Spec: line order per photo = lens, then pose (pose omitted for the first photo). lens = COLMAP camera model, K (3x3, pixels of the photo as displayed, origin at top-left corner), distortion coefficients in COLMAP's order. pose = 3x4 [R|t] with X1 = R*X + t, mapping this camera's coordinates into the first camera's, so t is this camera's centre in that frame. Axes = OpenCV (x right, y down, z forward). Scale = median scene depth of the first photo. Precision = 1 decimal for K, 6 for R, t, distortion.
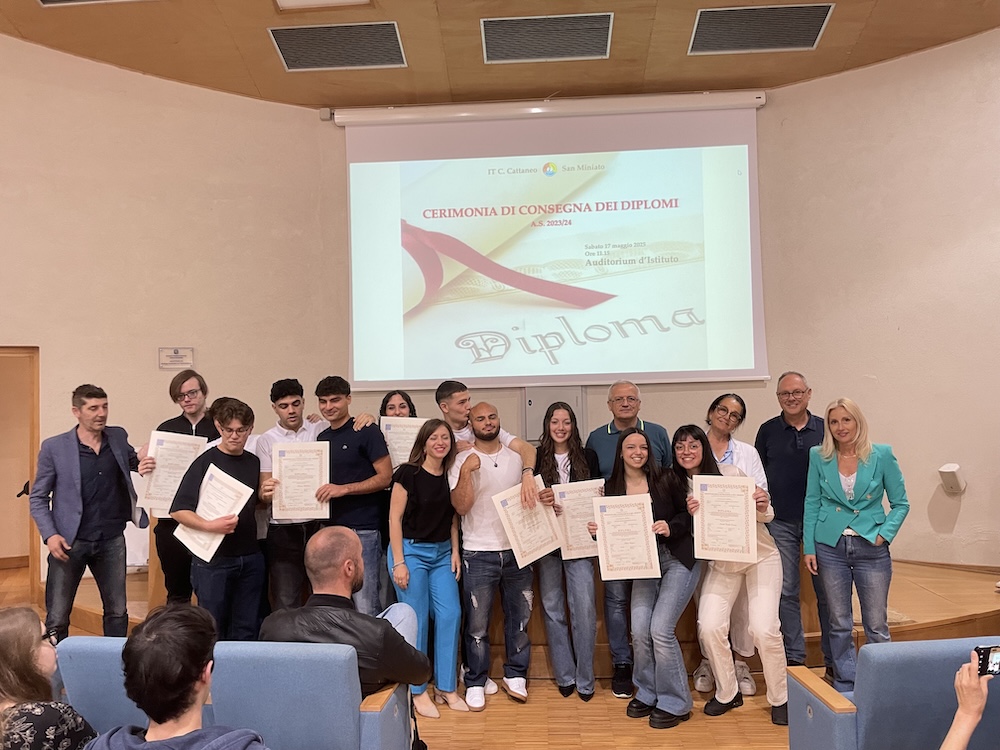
lens RADIAL K [[774.2, 0, 499.8], [0, 774.2, 379.7], [0, 0, 1]] dist [0.078518, -0.112475]
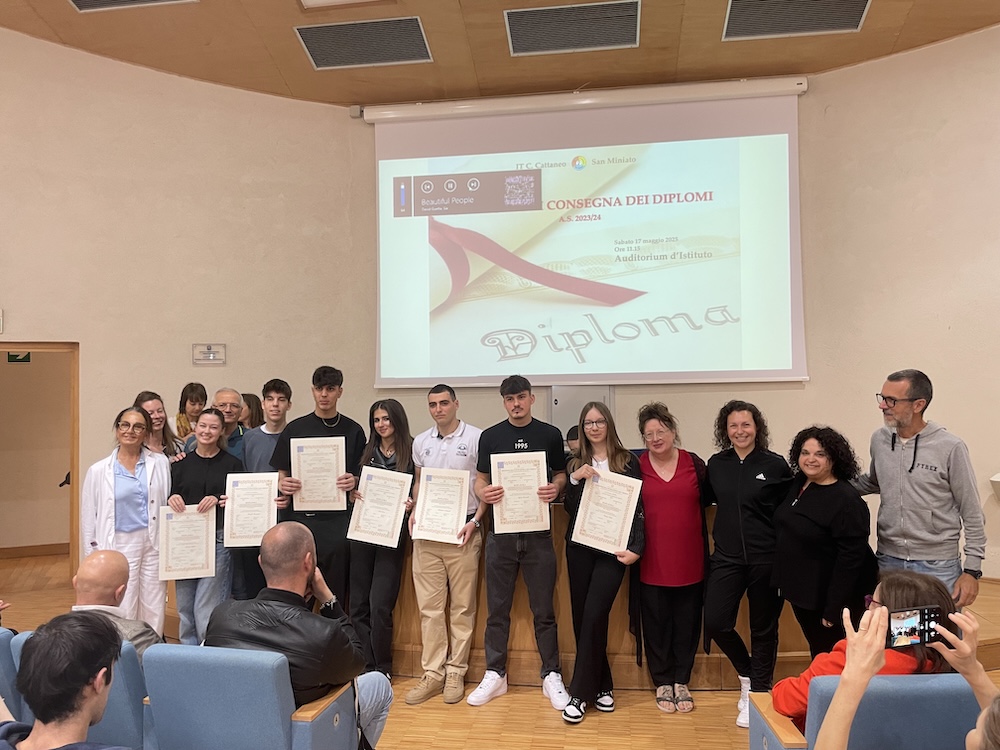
lens RADIAL K [[774.2, 0, 499.1], [0, 774.2, 382.0], [0, 0, 1]] dist [0.078518, -0.112475]
pose [[0.995697, 0.009653, -0.092161, 0.057715], [-0.009004, 0.999932, 0.007455, -0.002141], [0.092226, -0.006593, 0.995716, 0.016935]]
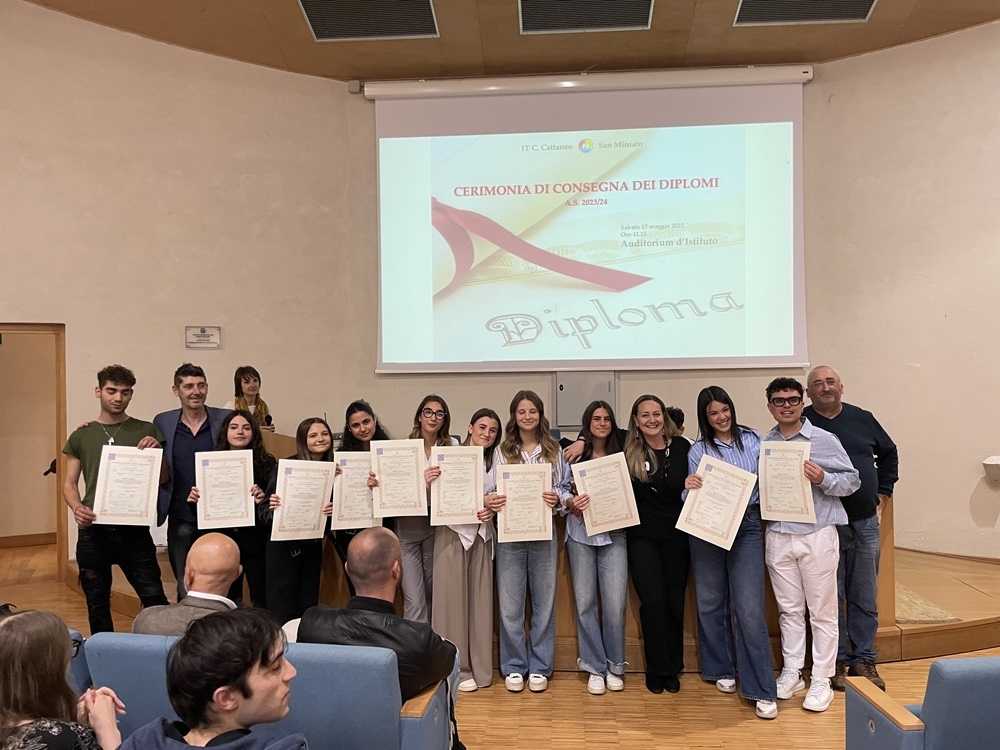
lens RADIAL K [[774.2, 0, 507.4], [0, 774.2, 389.1], [0, 0, 1]] dist [0.078518, -0.112475]
pose [[0.999741, 0.013707, -0.018187, -0.011274], [-0.013019, 0.999213, 0.037464, -0.004003], [0.018686, -0.037218, 0.999132, 0.020642]]
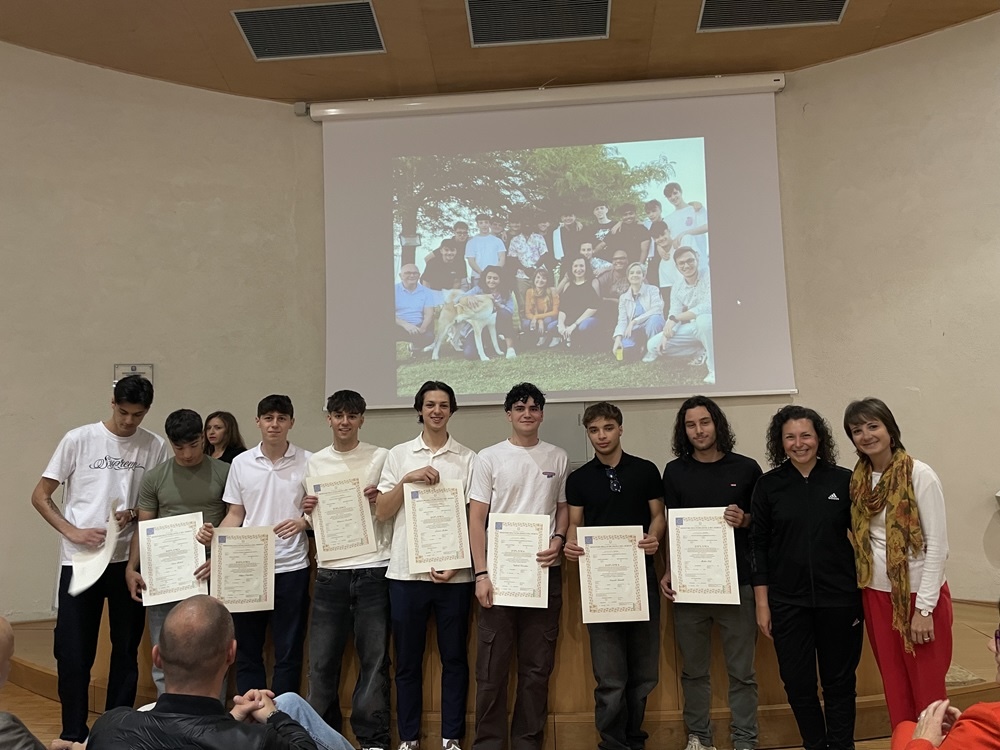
lens RADIAL K [[774.2, 0, 499.8], [0, 774.2, 377.1], [0, 0, 1]] dist [0.078518, -0.112475]
pose [[0.999628, -0.009311, -0.025616, 0.031749], [0.008306, 0.999202, -0.039069, 0.012844], [0.025960, 0.038842, 0.998908, 0.105113]]
